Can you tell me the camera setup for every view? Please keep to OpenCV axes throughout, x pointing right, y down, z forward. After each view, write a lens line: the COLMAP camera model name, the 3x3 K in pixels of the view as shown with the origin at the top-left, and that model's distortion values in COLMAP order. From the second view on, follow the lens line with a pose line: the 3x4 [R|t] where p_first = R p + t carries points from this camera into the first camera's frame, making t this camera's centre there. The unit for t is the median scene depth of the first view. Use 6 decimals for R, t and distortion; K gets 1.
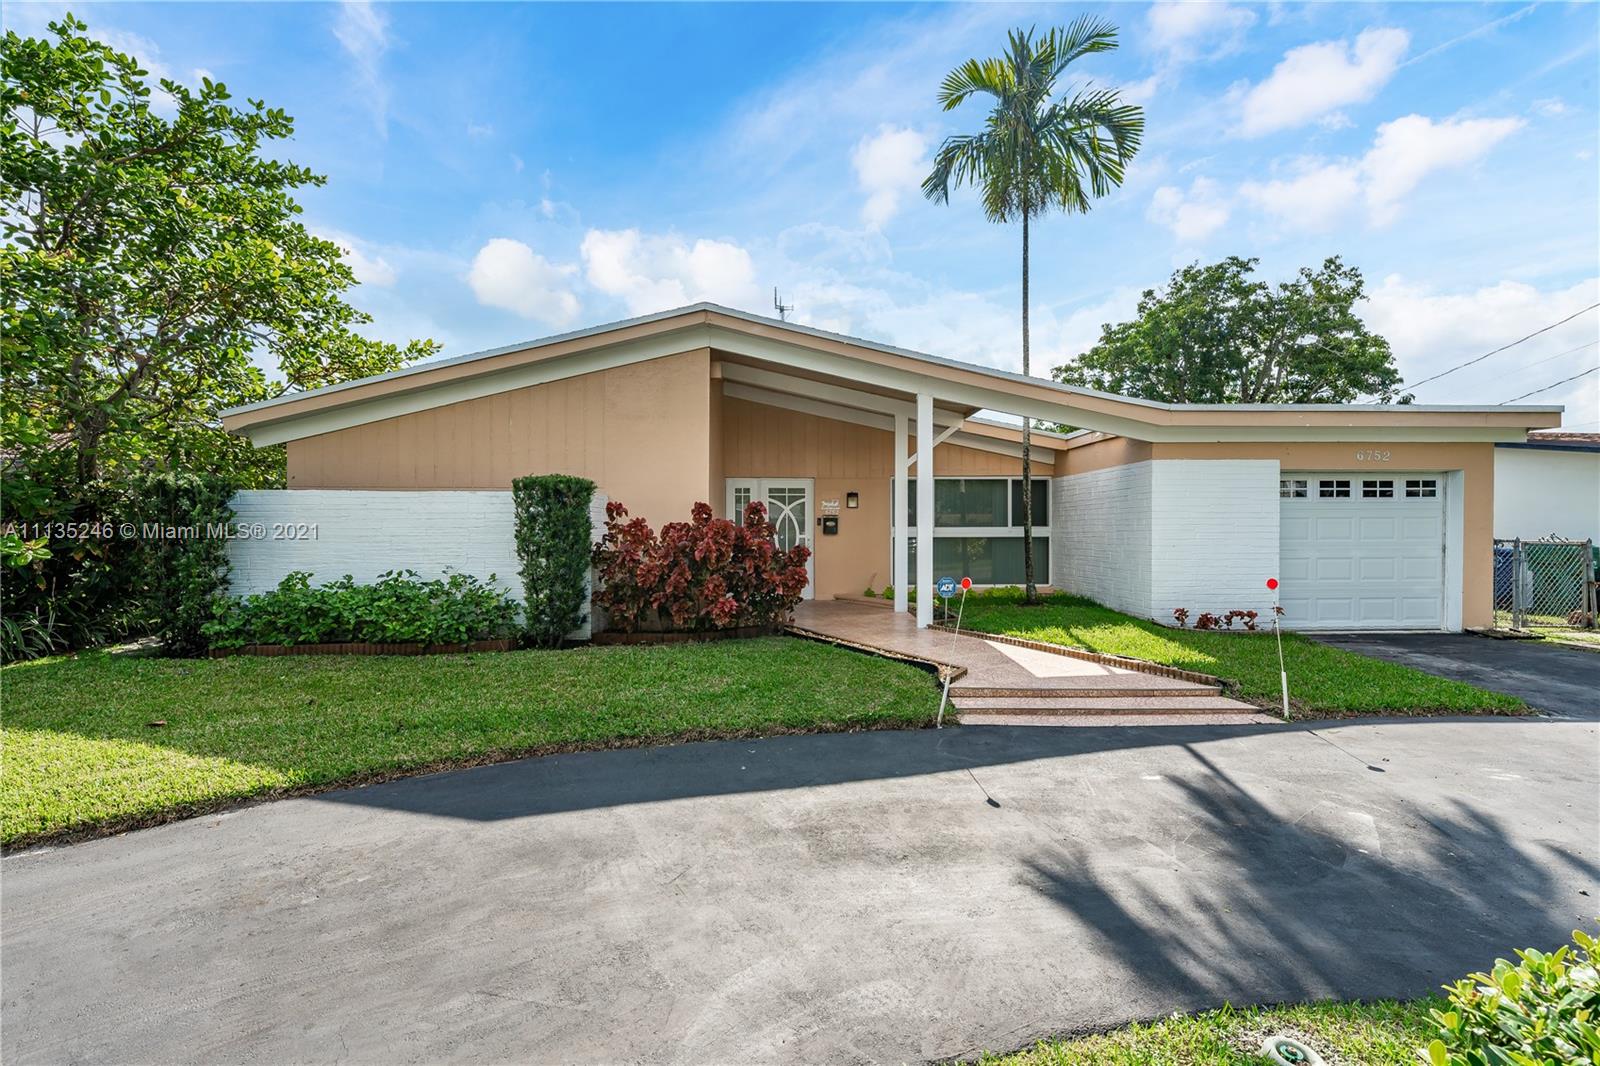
lens RADIAL K [[746.3, 0, 819.7], [0, 746.3, 531.4], [0, 0, 1]] dist [0.002259, -0.002141]
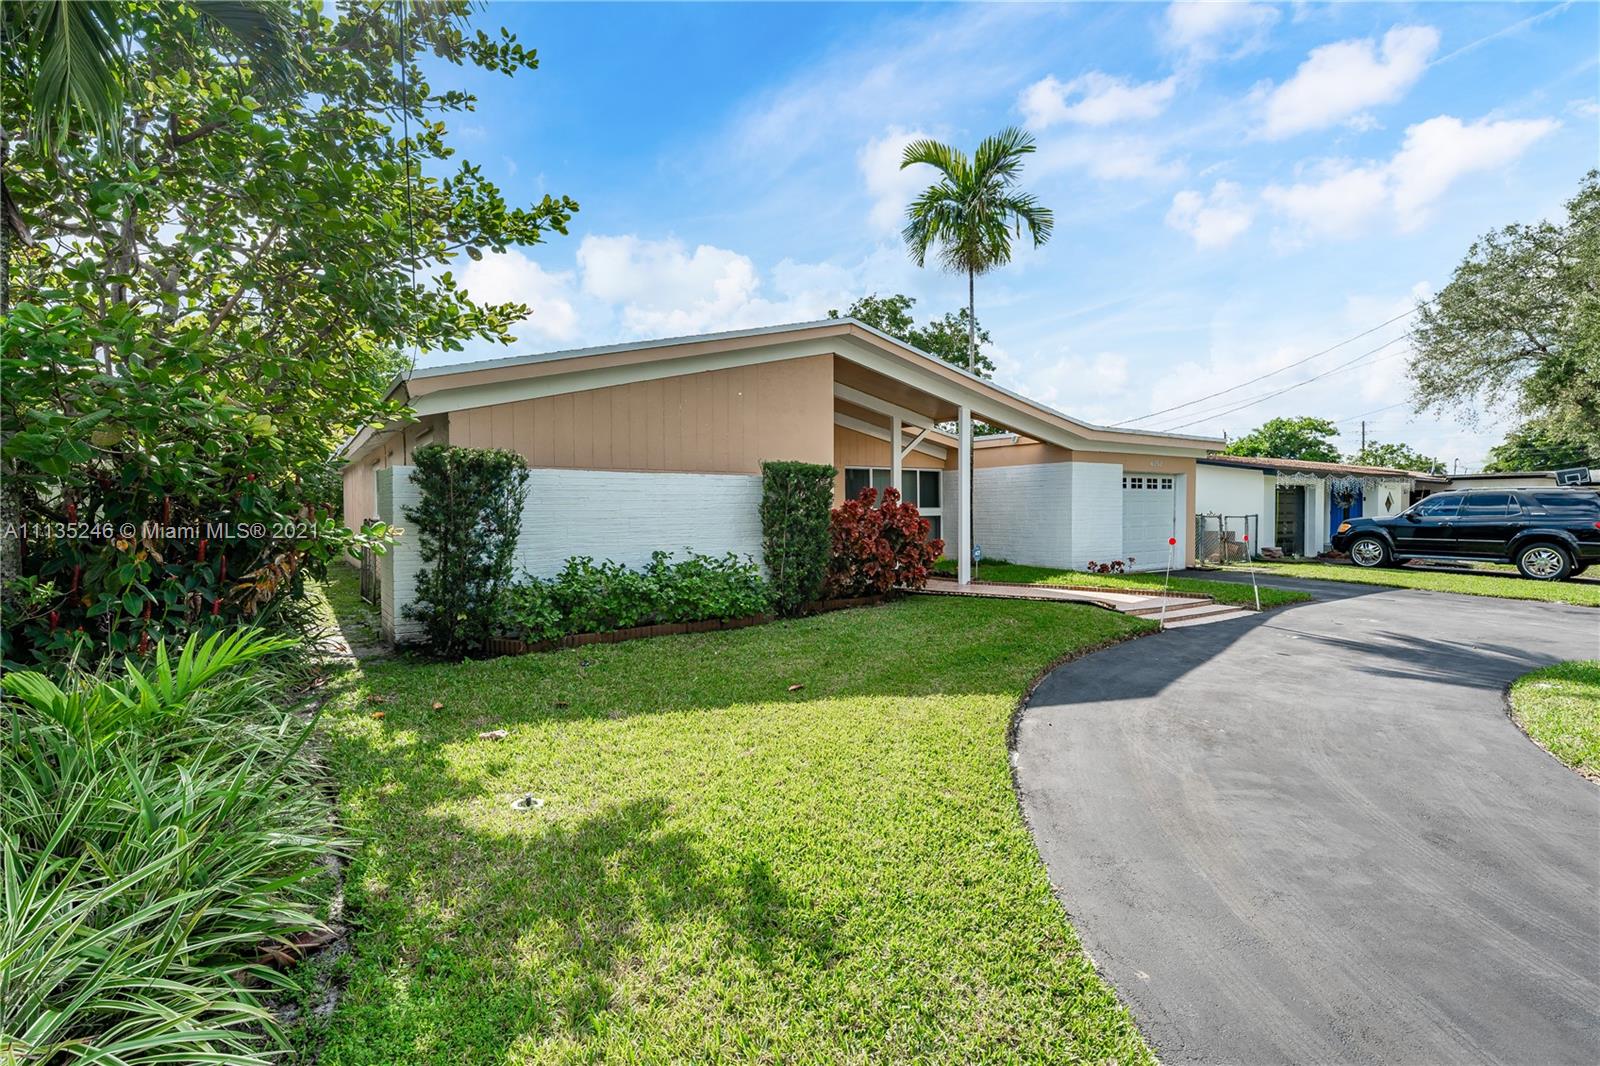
lens RADIAL K [[746.3, 0, 792.4], [0, 746.3, 549.0], [0, 0, 1]] dist [0.002259, -0.002141]
pose [[0.842416, -0.031942, 0.537880, -0.796115], [0.007004, 0.998806, 0.048343, 0.001019], [-0.538782, -0.036958, 0.841634, 0.045702]]
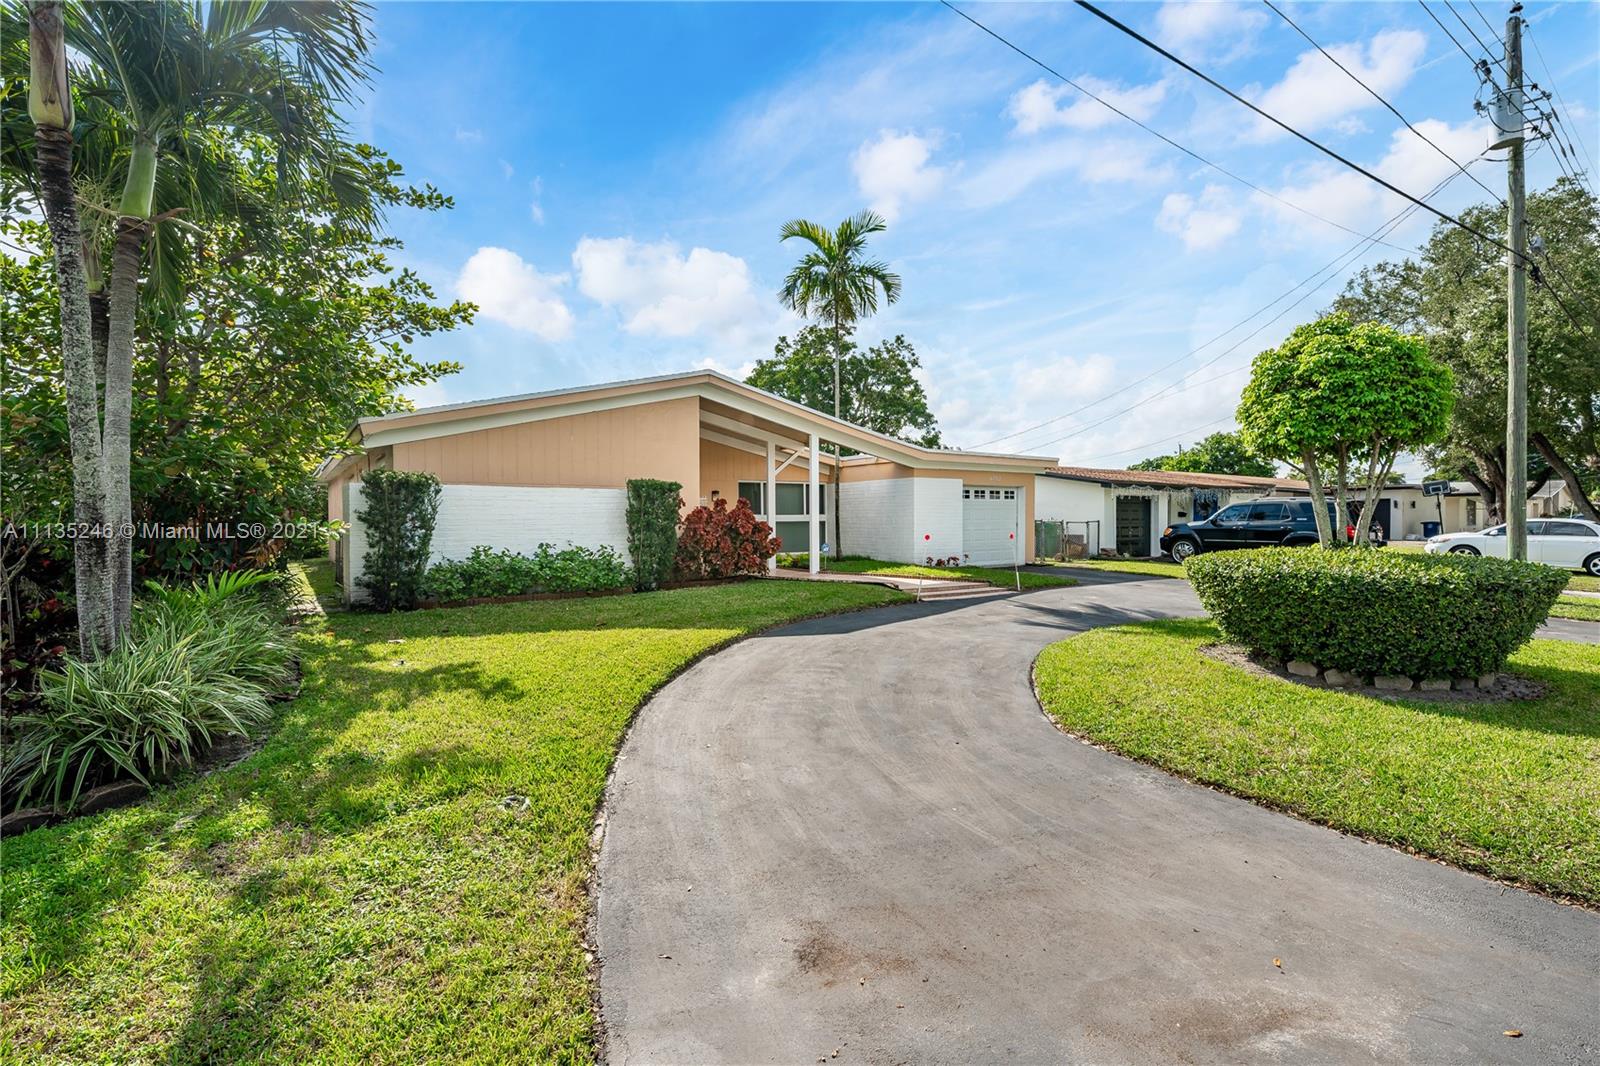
lens RADIAL K [[746.3, 0, 801.9], [0, 746.3, 553.4], [0, 0, 1]] dist [0.002259, -0.002141]
pose [[0.836068, -0.028804, 0.547870, -0.777426], [0.007397, 0.999122, 0.041240, 0.013709], [-0.548577, -0.030427, 0.835546, -0.384955]]
